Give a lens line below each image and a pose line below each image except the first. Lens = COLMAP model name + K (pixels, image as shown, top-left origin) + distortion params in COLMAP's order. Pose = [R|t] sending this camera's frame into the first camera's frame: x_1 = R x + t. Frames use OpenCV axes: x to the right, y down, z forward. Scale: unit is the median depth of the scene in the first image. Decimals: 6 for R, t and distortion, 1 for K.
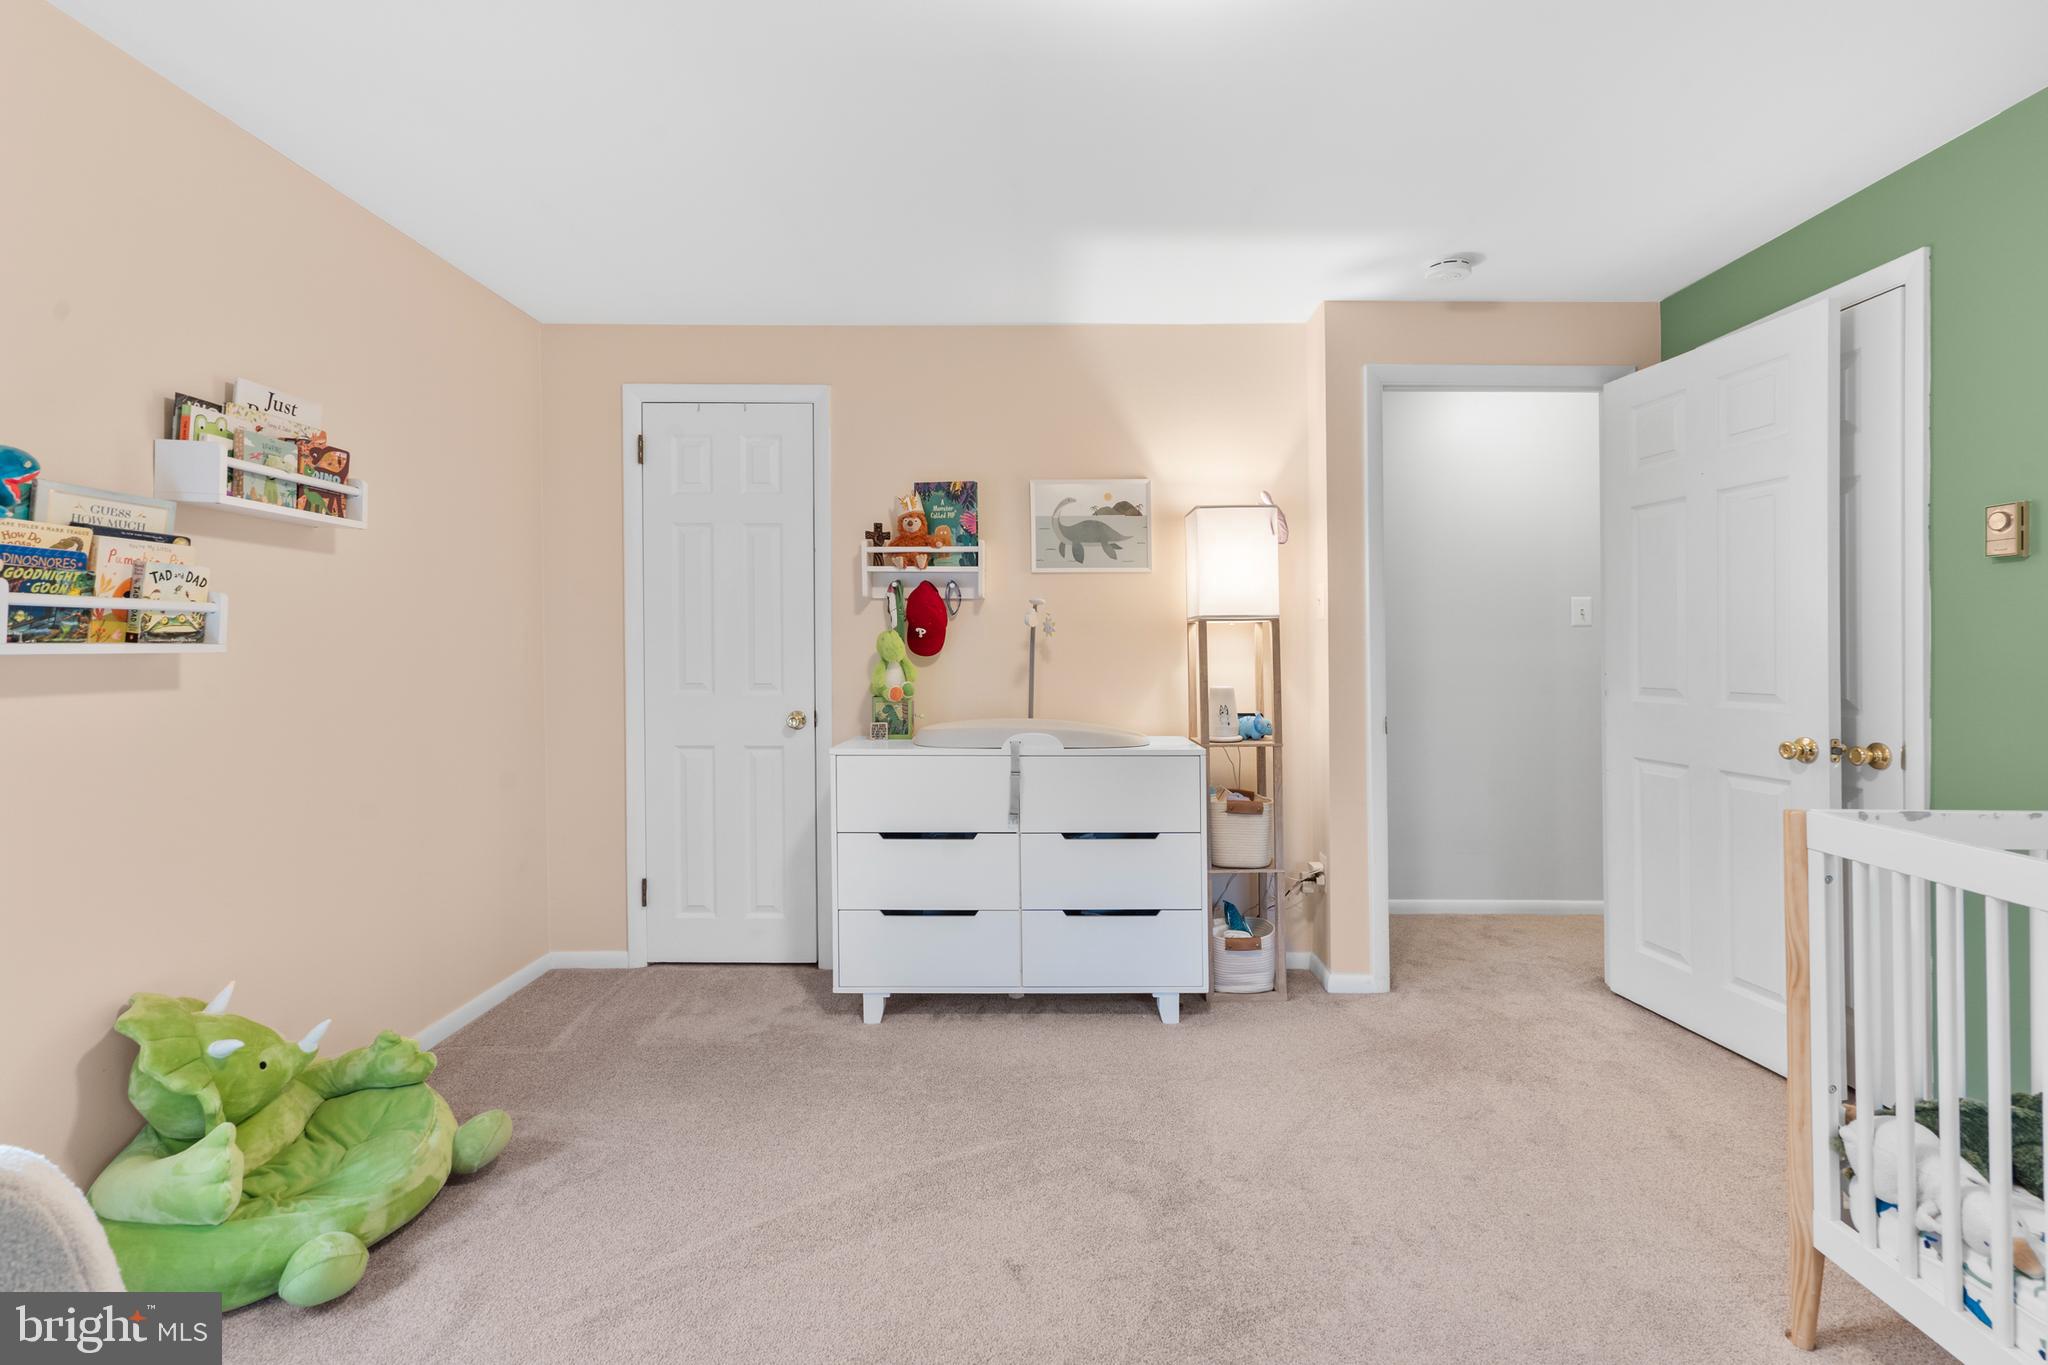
lens RADIAL K [[965.1, 0, 1020.1], [0, 965.1, 655.5], [0, 0, 1]] dist [-0.062585, 0.026182]
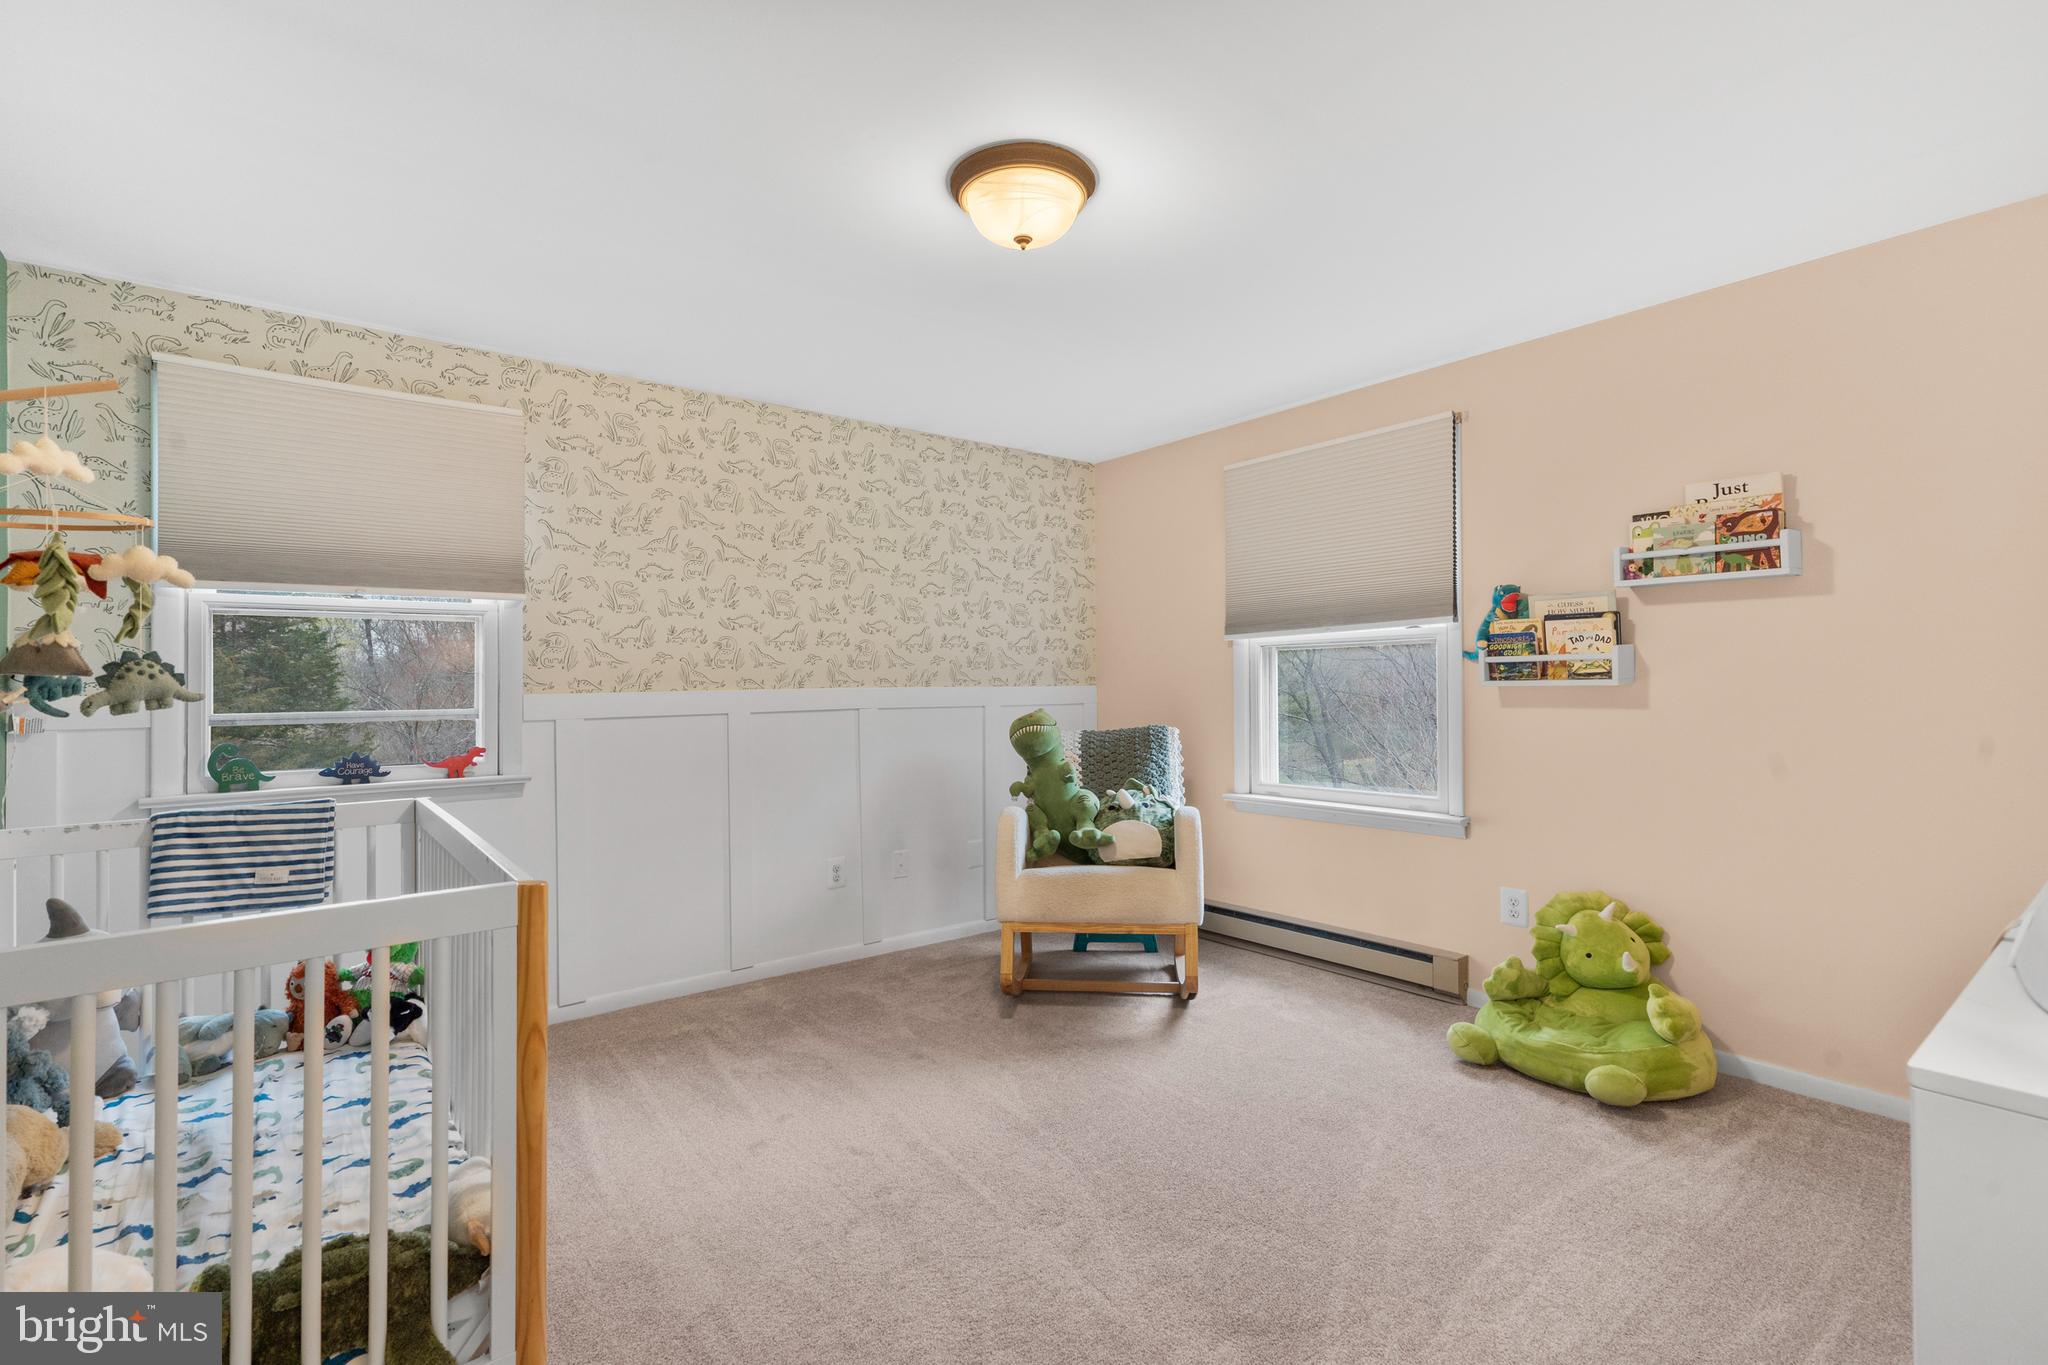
lens RADIAL K [[965.1, 0, 1020.1], [0, 965.1, 655.5], [0, 0, 1]] dist [-0.062585, 0.026182]
pose [[-0.795497, -0.009174, -0.605888, 0.817407], [0.005189, 0.999746, -0.021951, -0.022002], [0.605936, -0.020606, -0.795247, 1.575437]]
